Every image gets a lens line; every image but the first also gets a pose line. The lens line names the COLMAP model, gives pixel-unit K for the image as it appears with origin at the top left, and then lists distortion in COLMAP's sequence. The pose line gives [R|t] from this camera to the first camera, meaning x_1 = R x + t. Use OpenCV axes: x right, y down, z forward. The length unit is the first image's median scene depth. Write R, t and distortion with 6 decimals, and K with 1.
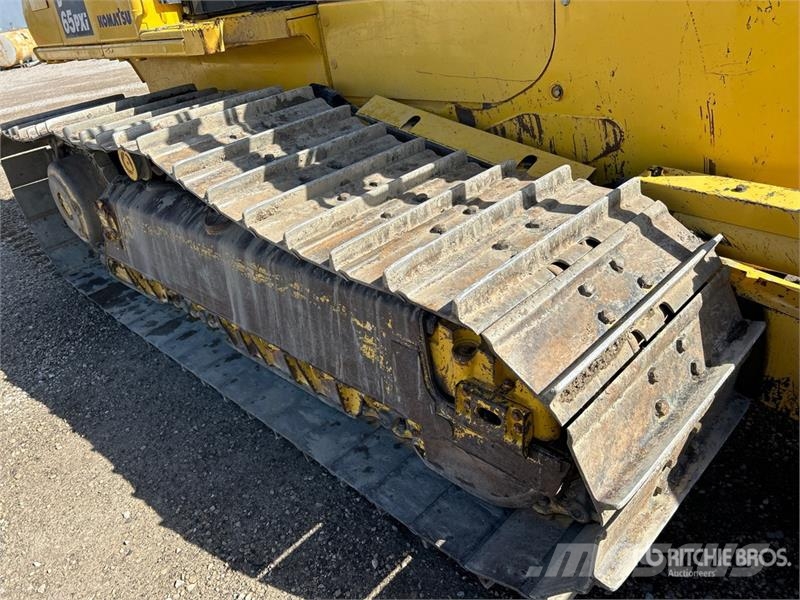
lens RADIAL K [[598.0, 0, 400.0], [0, 598.0, 300.0], [0, 0, 1]] dist [0.070131, -0.090535]
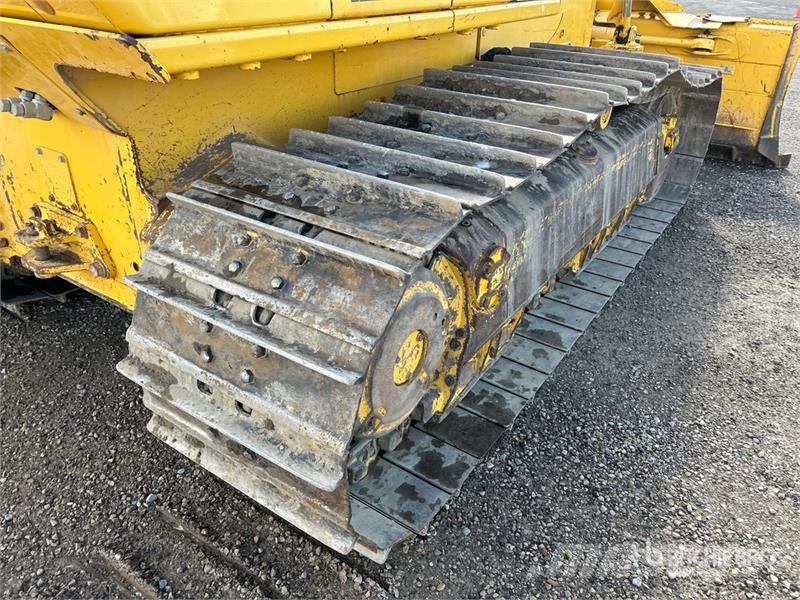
lens RADIAL K [[598.0, 0, 400.0], [0, 598.0, 300.0], [0, 0, 1]] dist [0.070131, -0.090535]
pose [[-0.191403, -0.353440, 0.915666, -1.101487], [0.488034, 0.775145, 0.401215, -0.437058], [-0.851579, 0.523670, 0.024126, 1.112817]]
